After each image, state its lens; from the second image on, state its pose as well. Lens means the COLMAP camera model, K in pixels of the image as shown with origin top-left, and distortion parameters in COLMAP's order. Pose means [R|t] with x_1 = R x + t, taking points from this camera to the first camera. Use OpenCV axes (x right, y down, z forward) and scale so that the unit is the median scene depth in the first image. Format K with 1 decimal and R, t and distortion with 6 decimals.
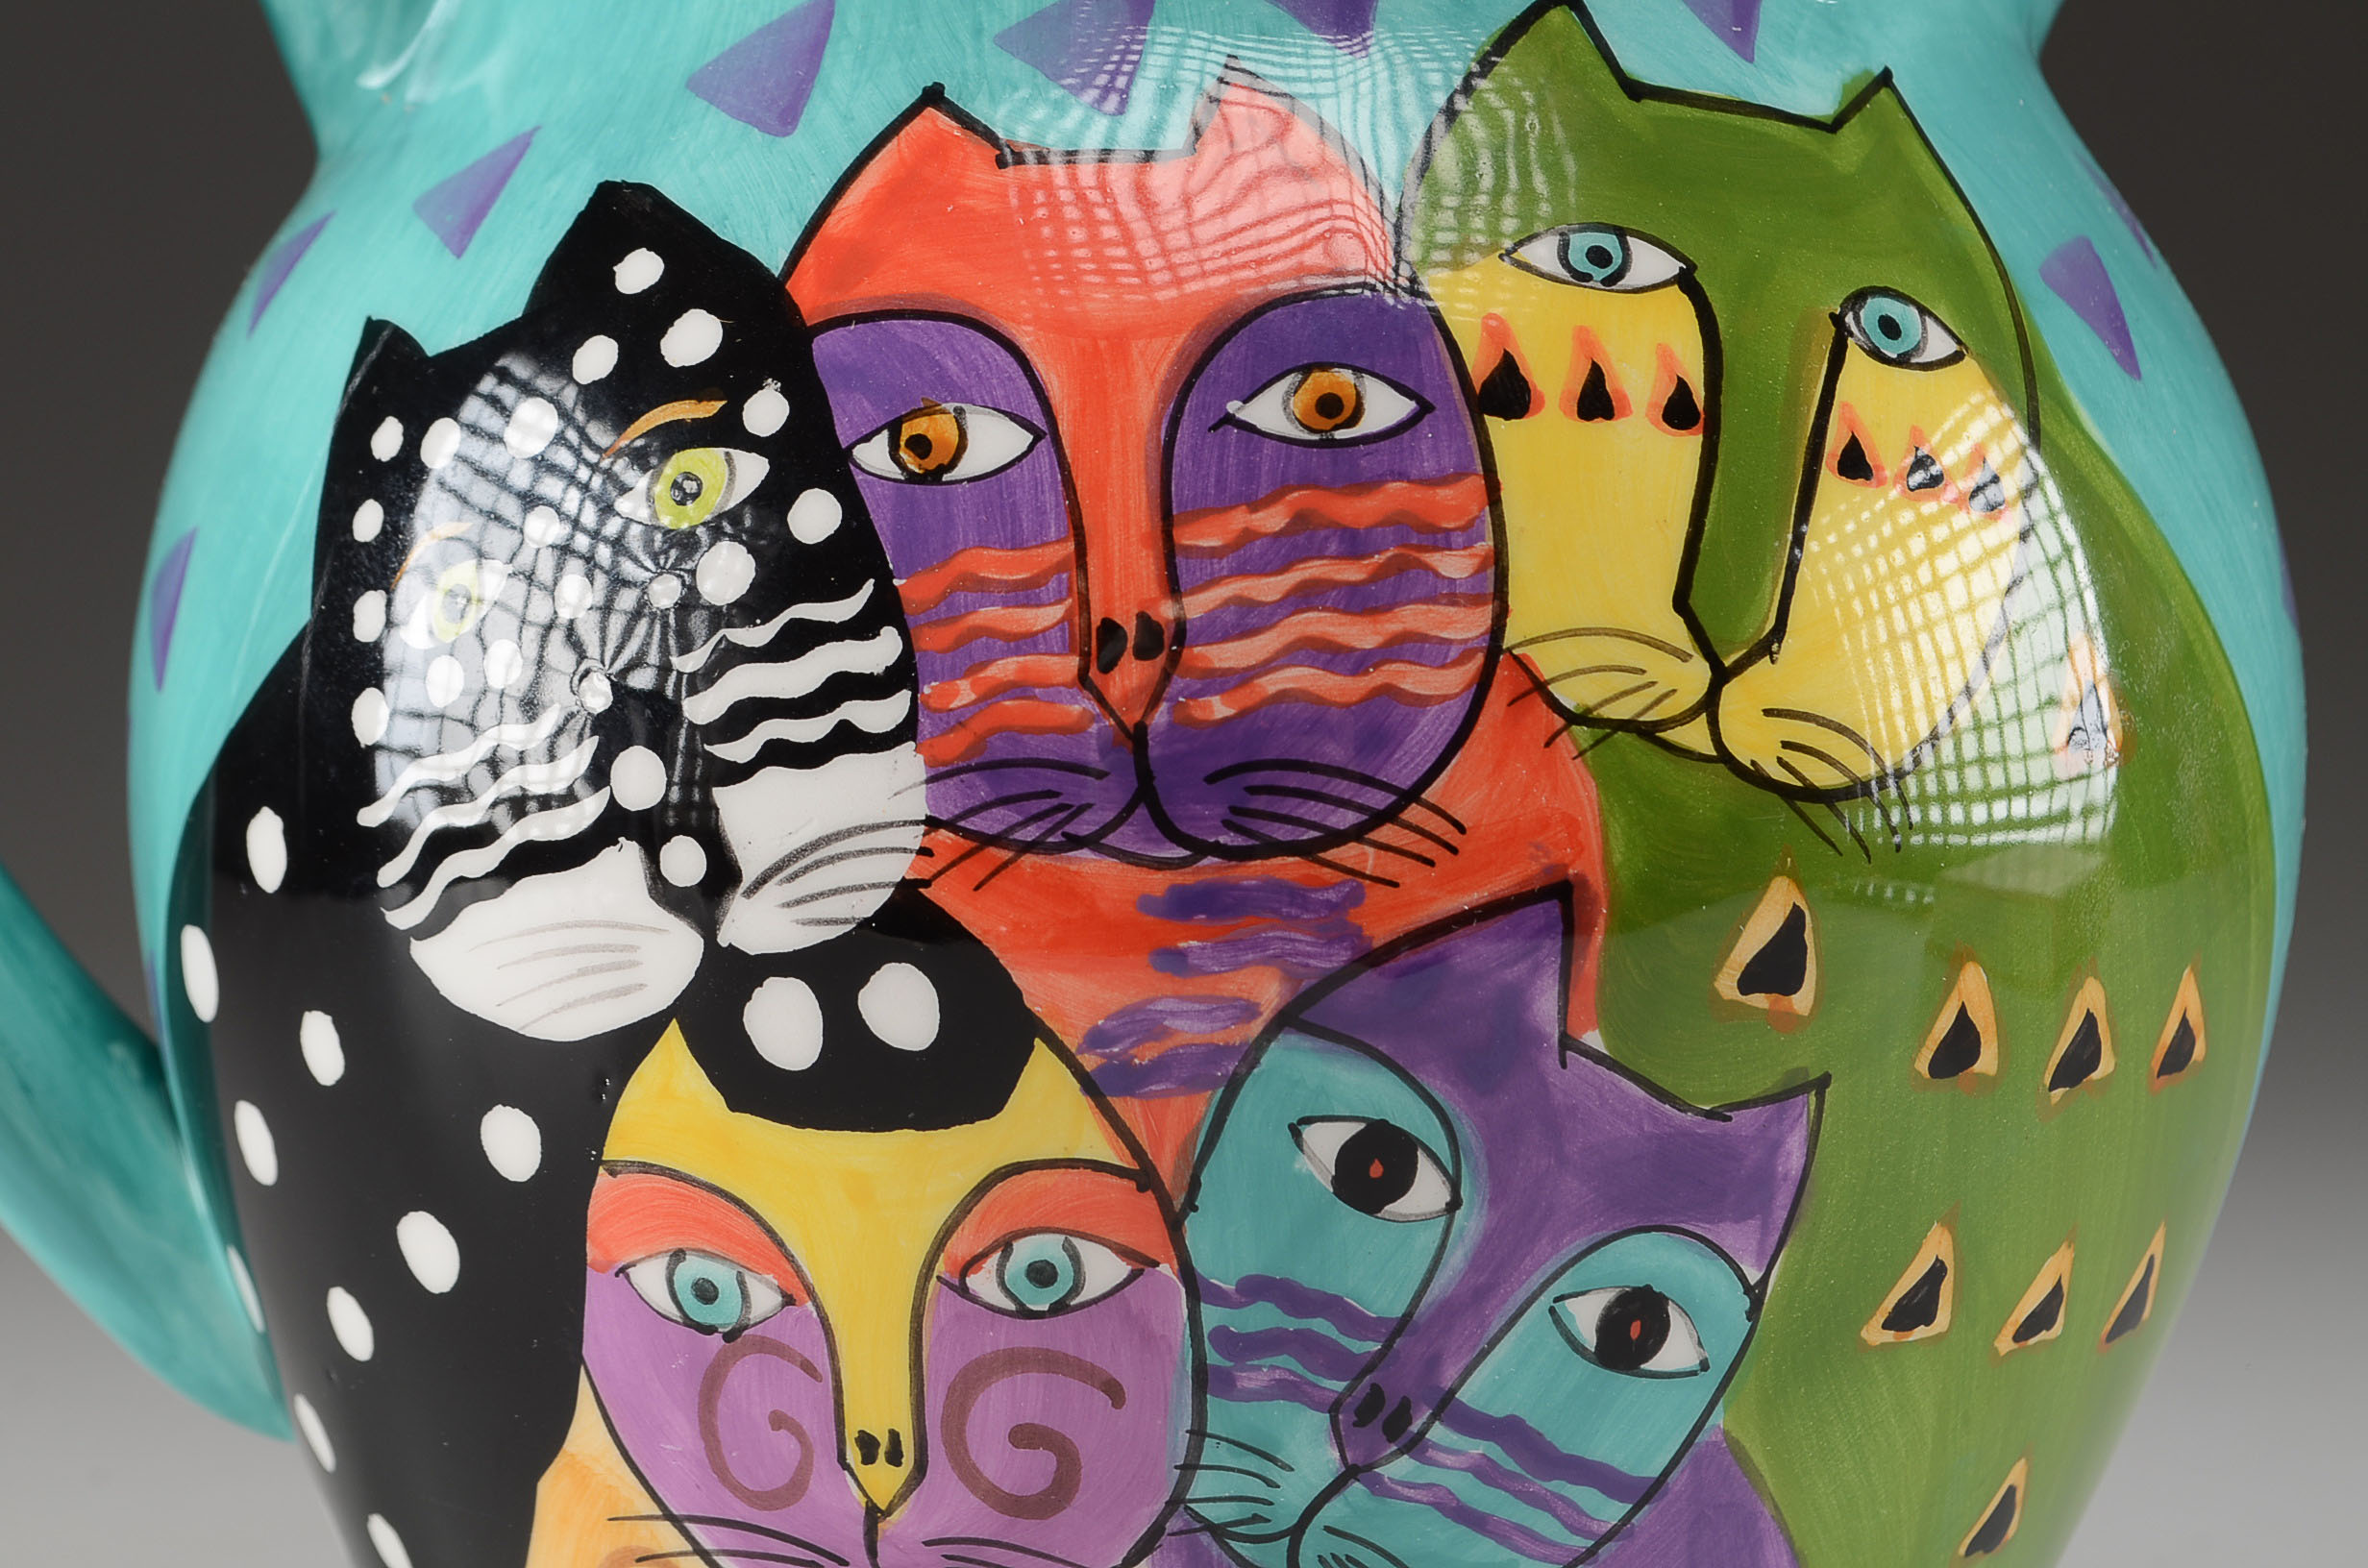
lens RADIAL K [[5549.9, 0, 1181.7], [0, 5549.9, 789.7], [0, 0, 1]] dist [0.022213, 0.000000]
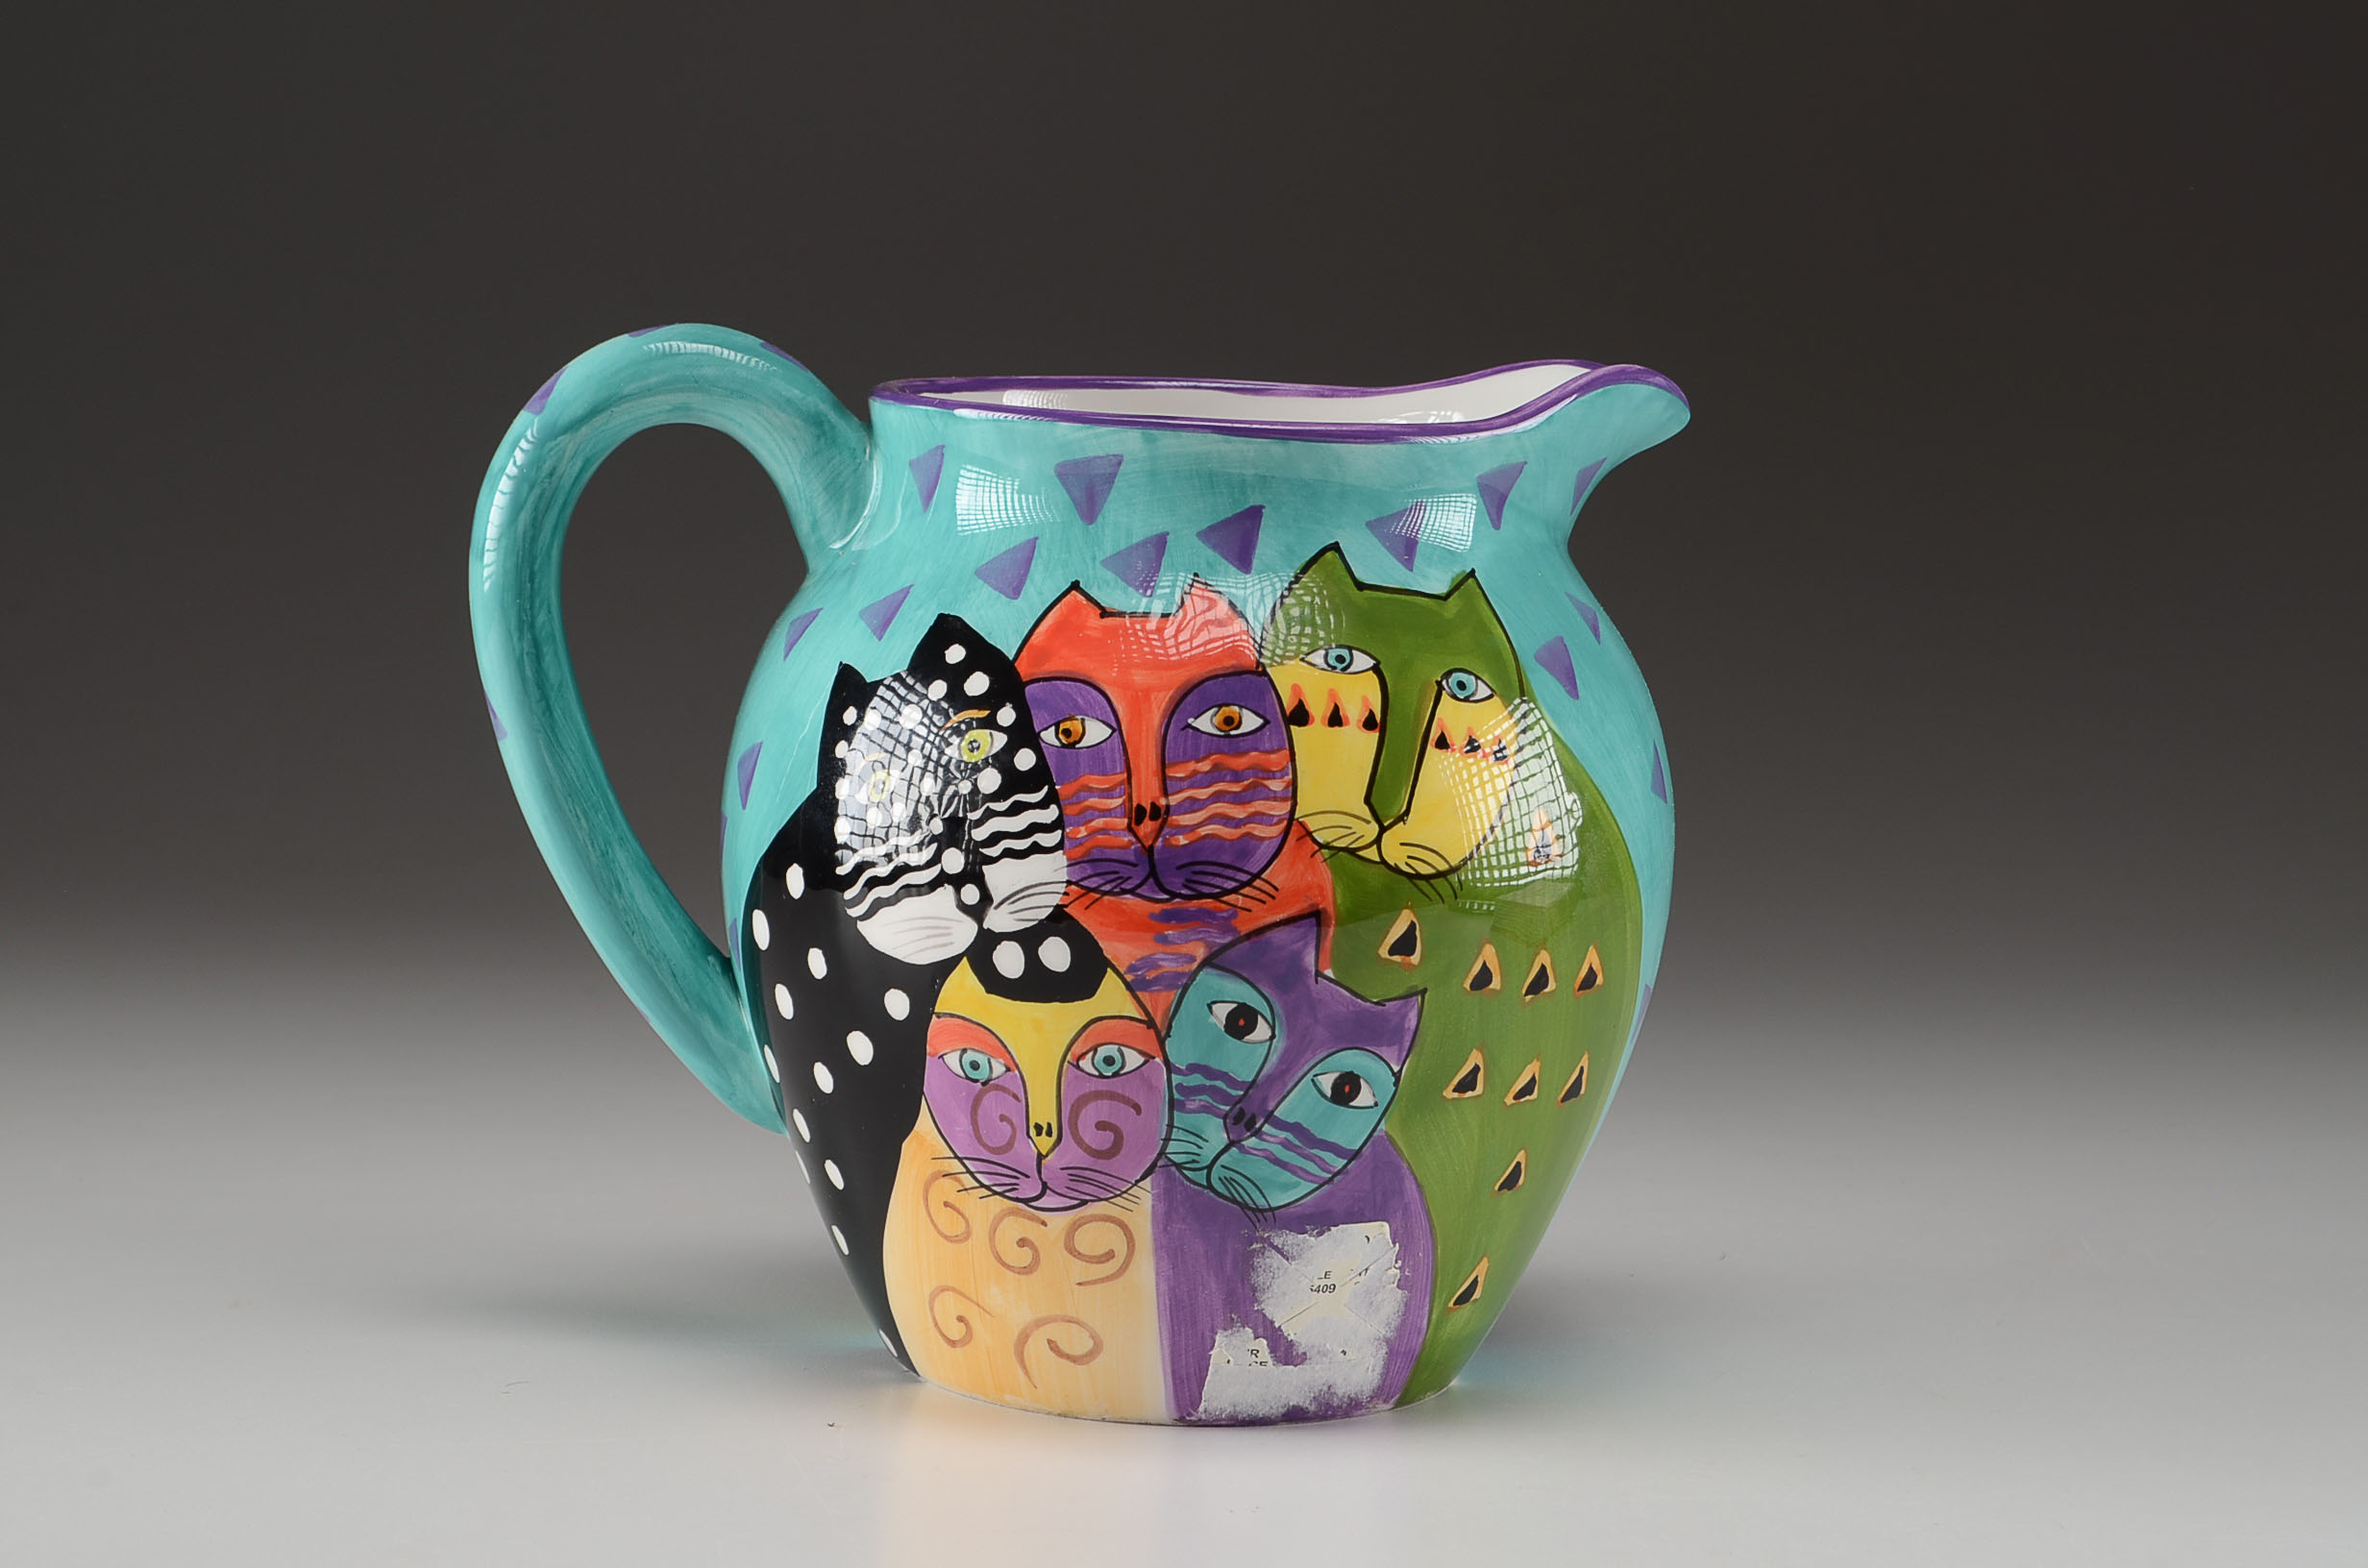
lens RADIAL K [[5549.9, 0, 1185.7], [0, 5549.9, 781.7], [0, 0, 1]] dist [0.022213, 0.000000]
pose [[0.999451, 0.020264, -0.026229, 0.071701], [-0.019647, 0.999529, 0.023574, -0.097628], [0.026694, -0.023046, 0.999378, -1.485554]]
